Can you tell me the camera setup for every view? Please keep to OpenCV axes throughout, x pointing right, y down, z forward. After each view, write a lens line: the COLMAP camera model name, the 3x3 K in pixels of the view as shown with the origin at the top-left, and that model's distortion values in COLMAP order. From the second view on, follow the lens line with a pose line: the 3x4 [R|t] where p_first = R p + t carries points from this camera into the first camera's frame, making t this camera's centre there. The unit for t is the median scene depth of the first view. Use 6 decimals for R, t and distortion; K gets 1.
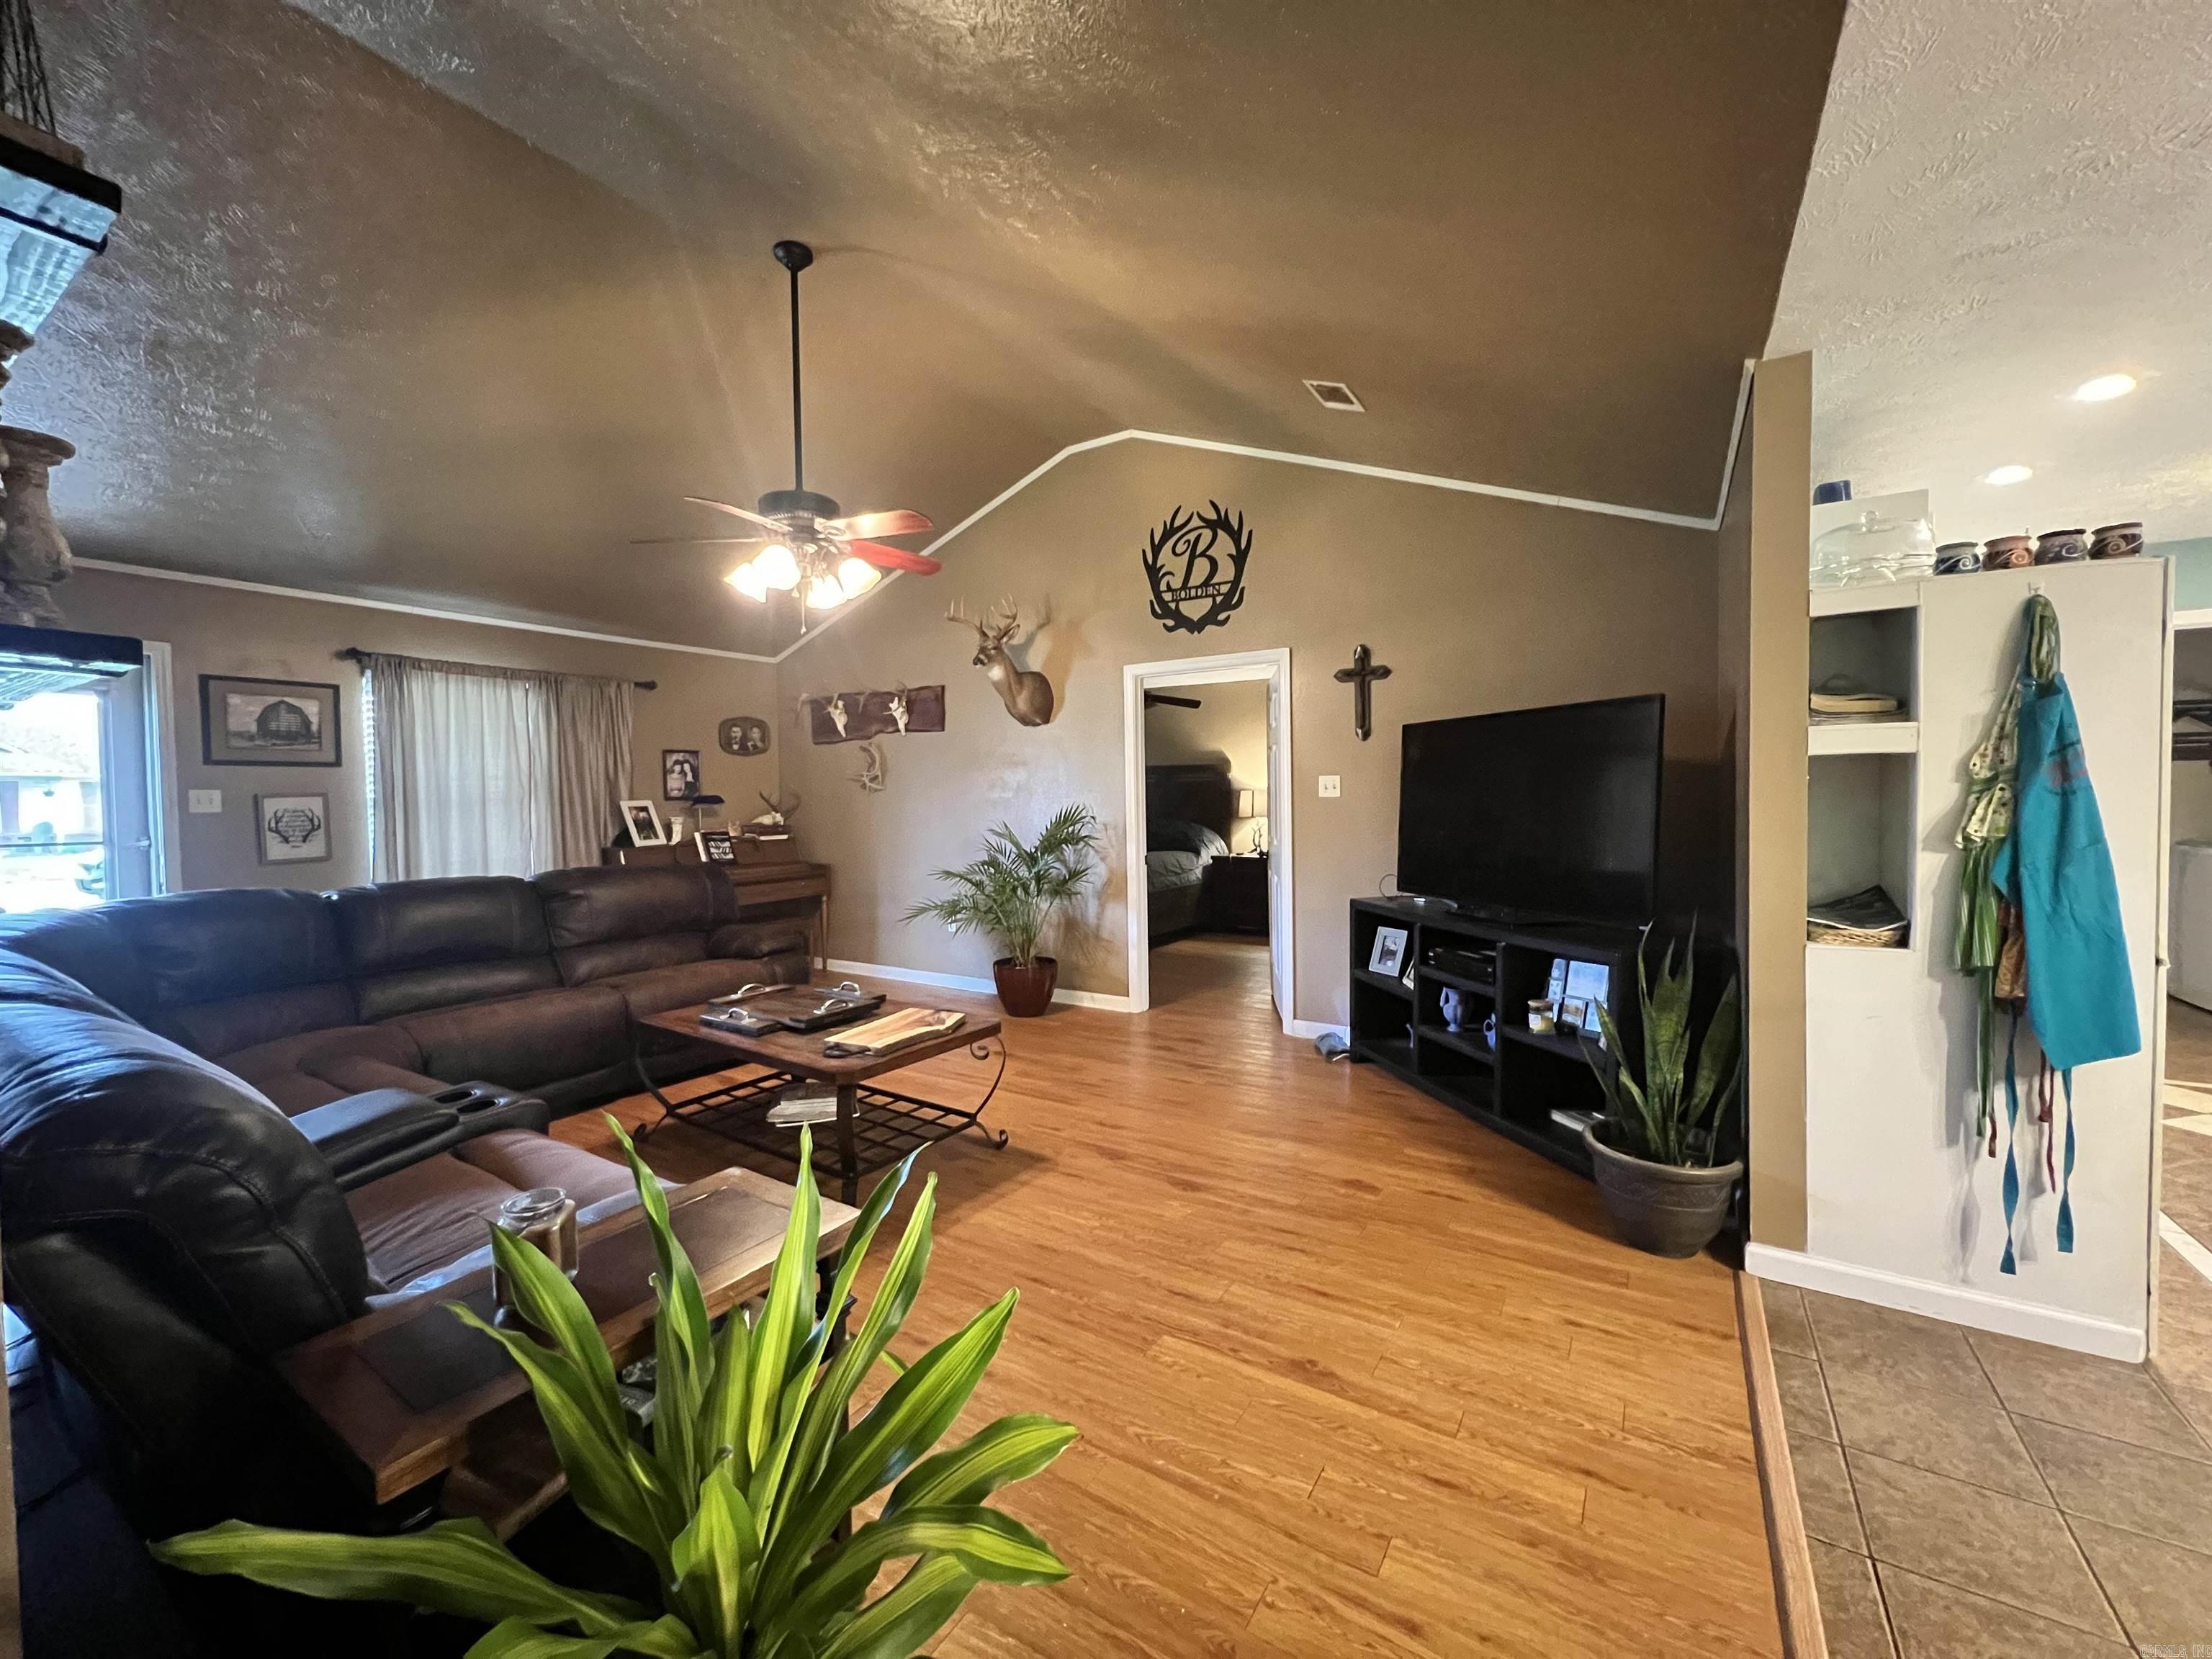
lens RADIAL K [[886.6, 0, 1105.0], [0, 886.6, 822.1], [0, 0, 1]] dist [-0.000159, 0.000050]
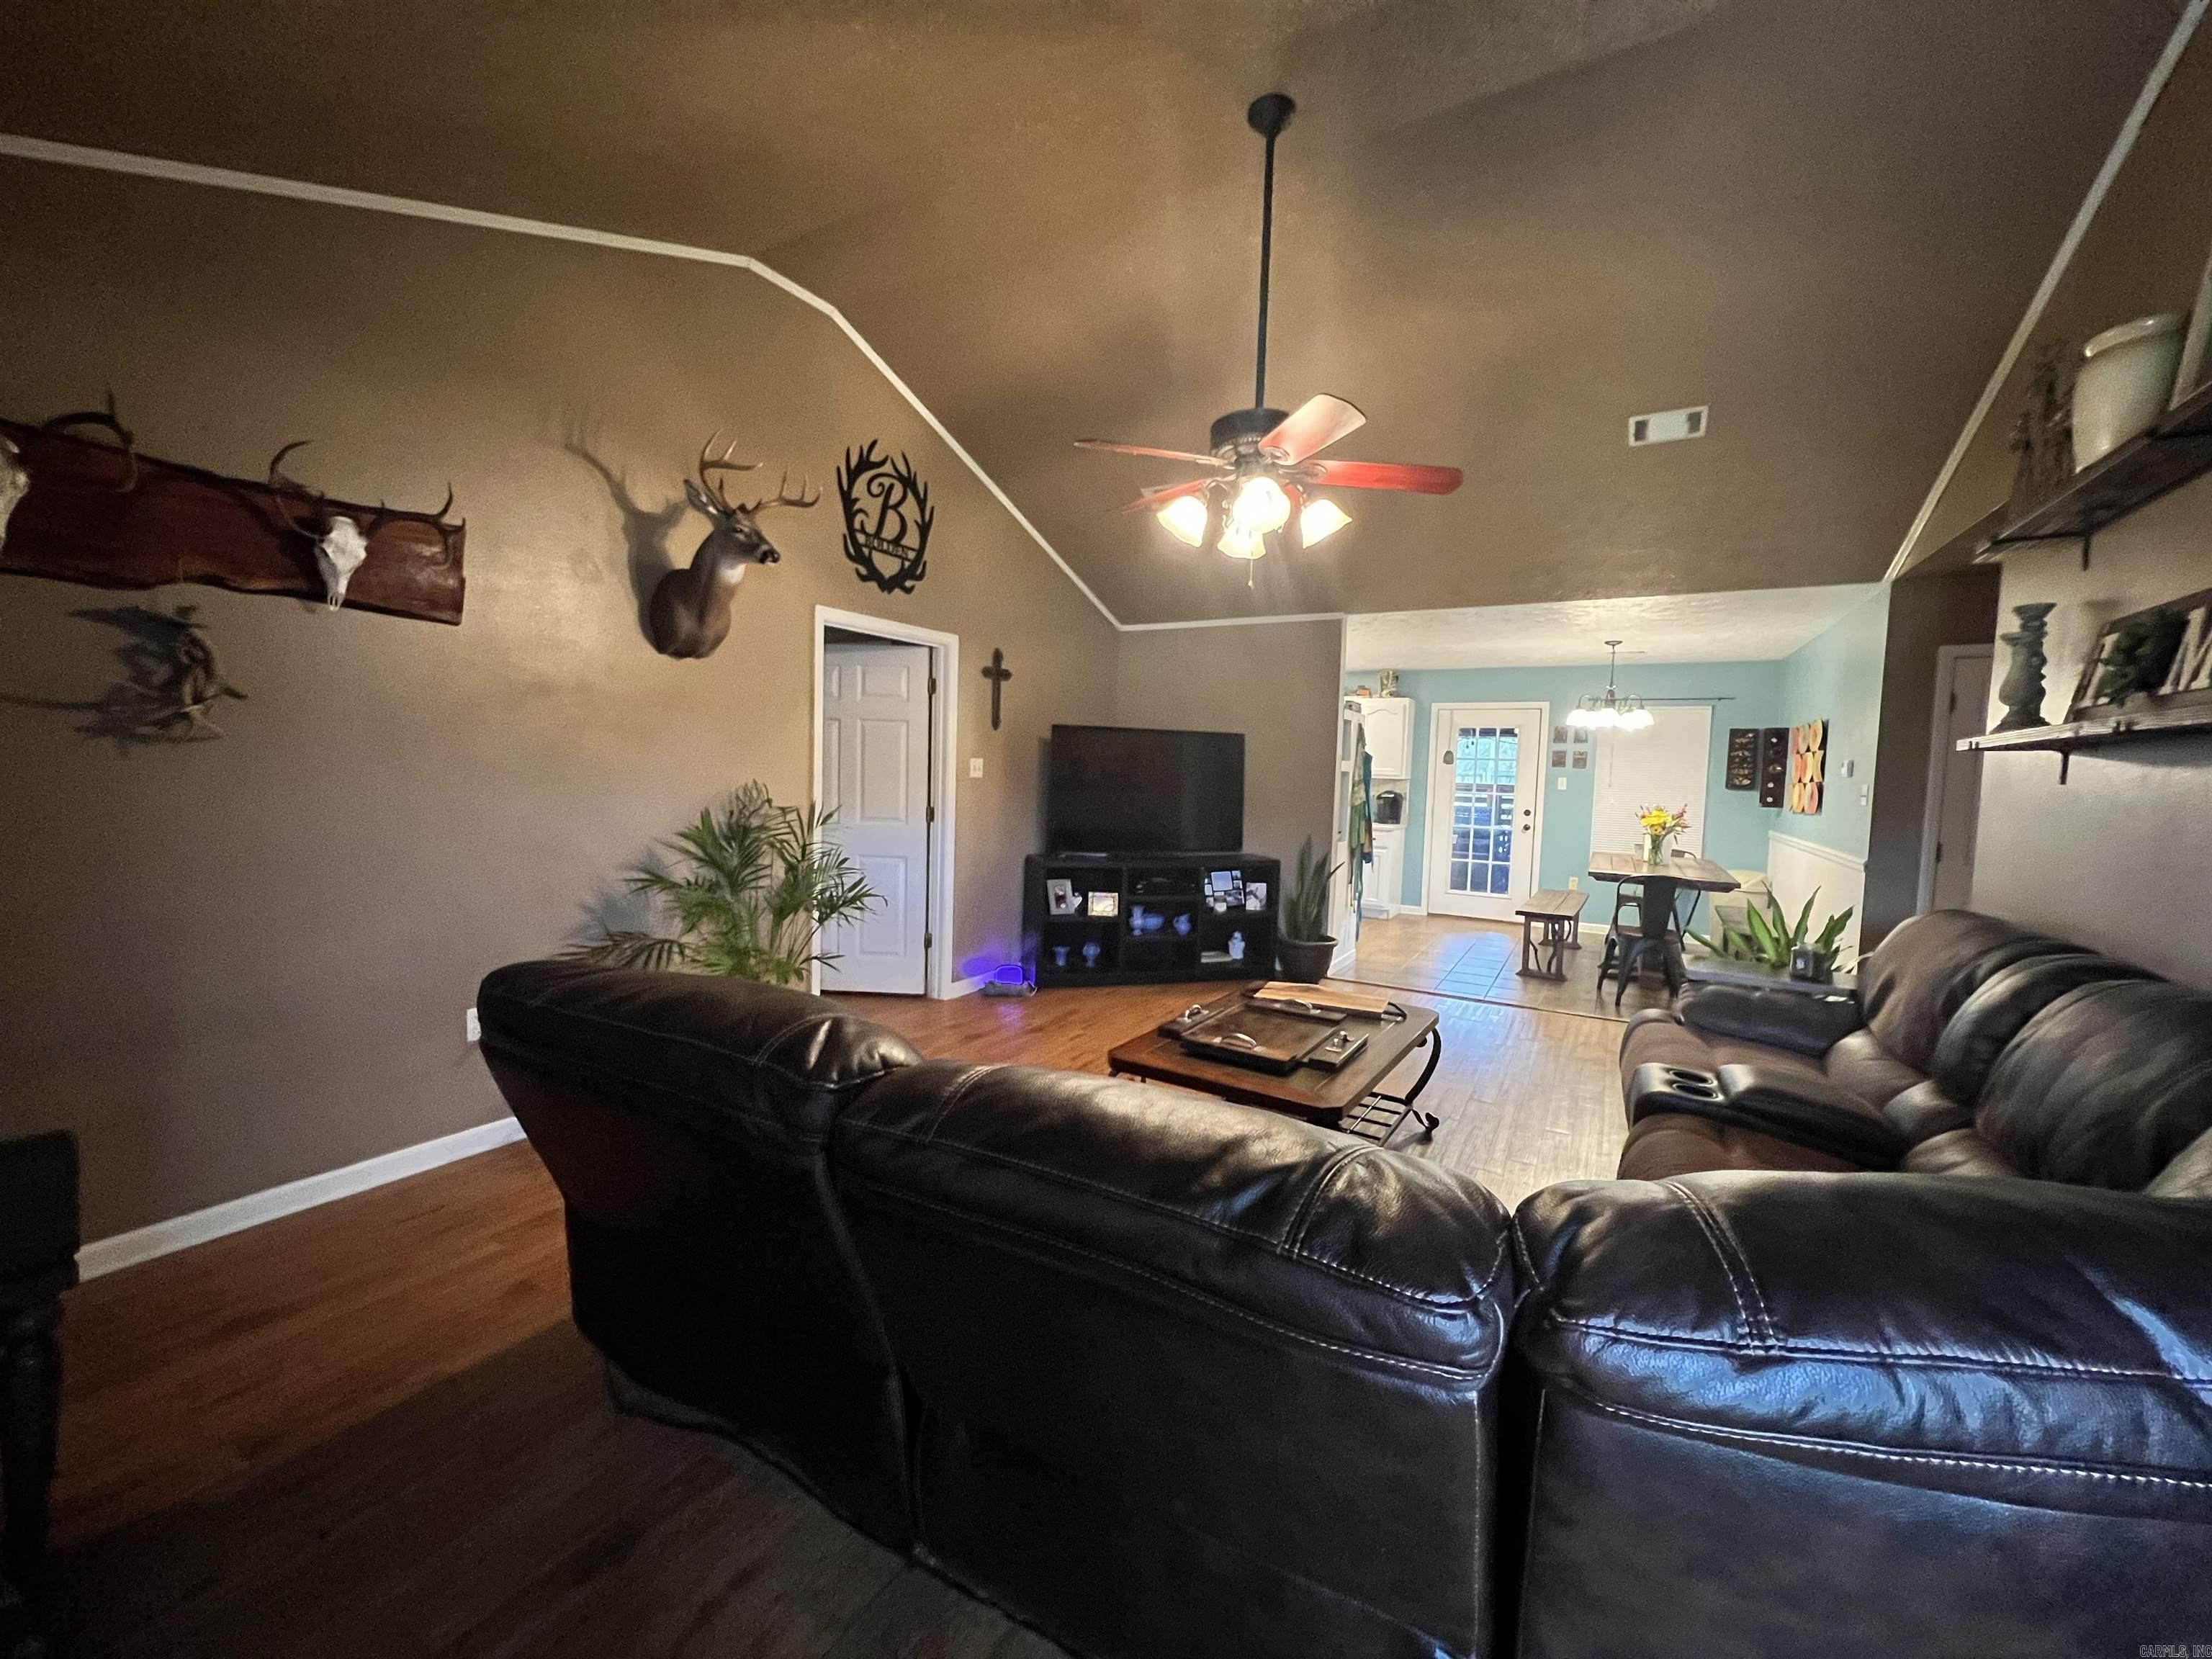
lens RADIAL K [[886.6, 0, 1105.0], [0, 886.6, 822.1], [0, 0, 1]] dist [-0.000159, 0.000050]
pose [[-0.038566, -0.050769, 0.997965, -0.817498], [-0.003737, 0.998709, 0.050663, -0.026770], [-0.999249, -0.001776, -0.038706, 0.814119]]
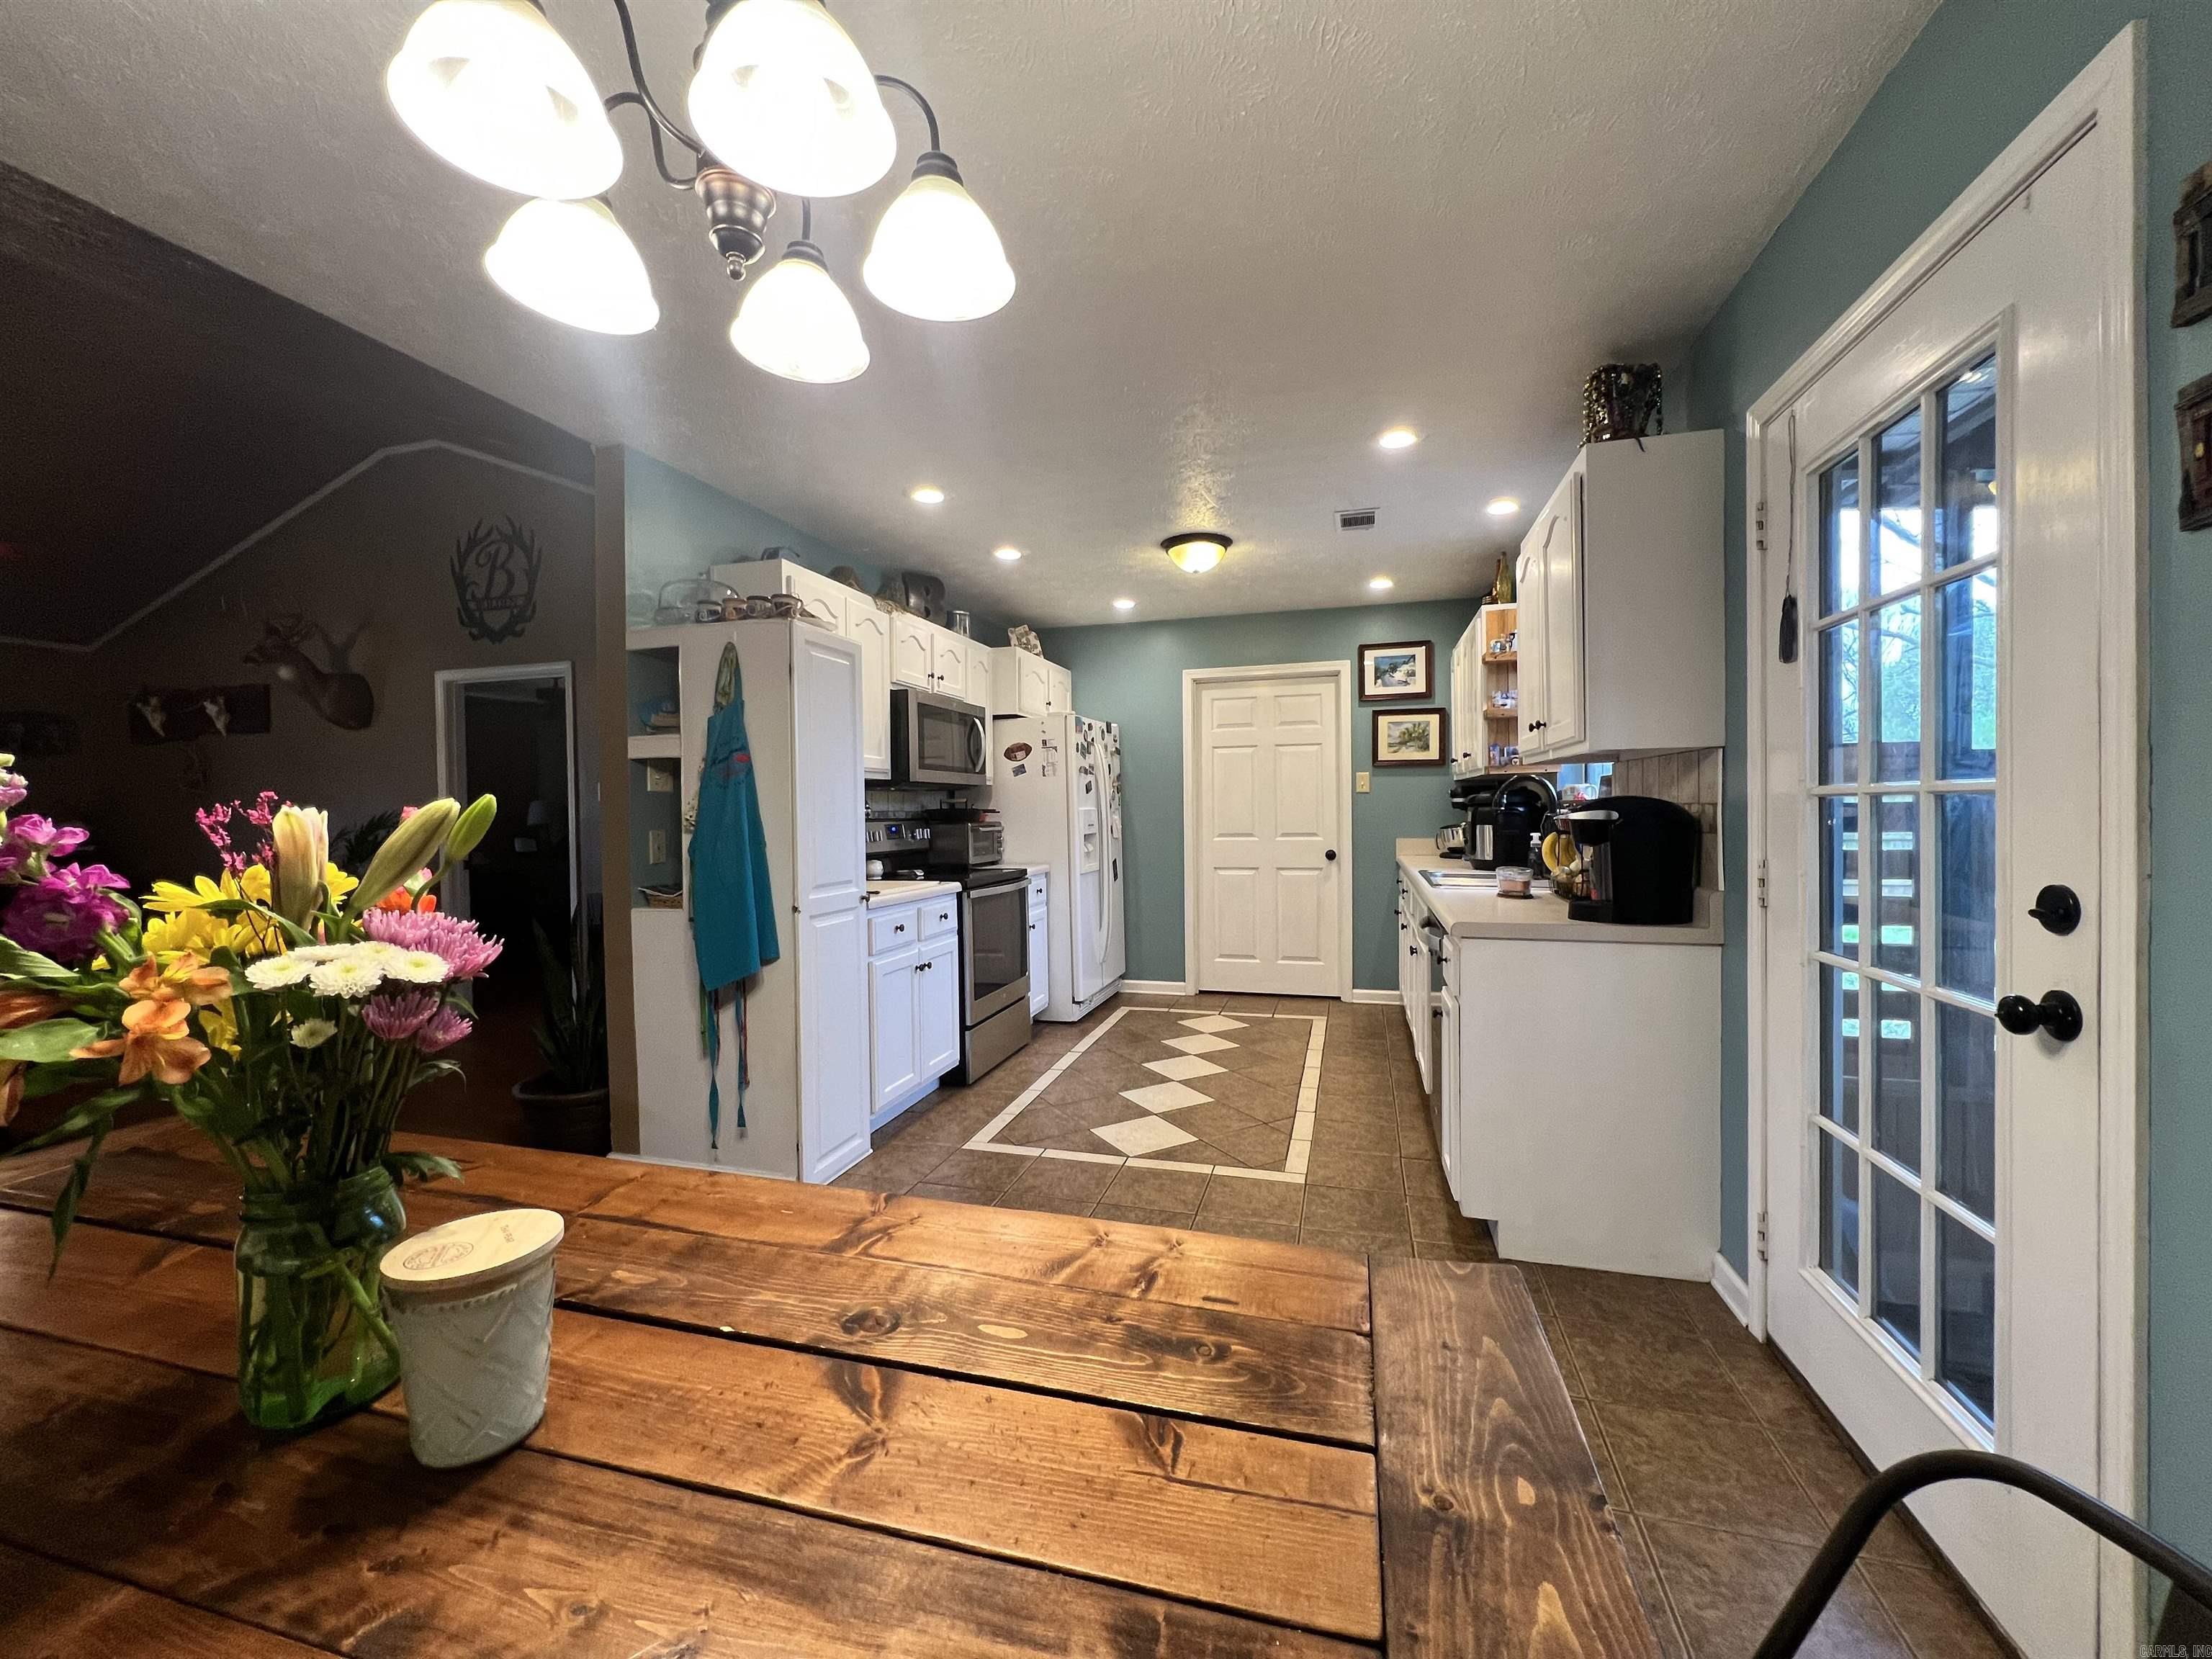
lens RADIAL K [[886.6, 0, 1105.0], [0, 886.6, 822.1], [0, 0, 1]] dist [-0.000159, 0.000050]
pose [[0.958675, -0.002194, 0.284497, 0.486963], [0.007610, 0.999810, -0.017933, 0.018868], [-0.284403, 0.019357, 0.958509, -0.183616]]
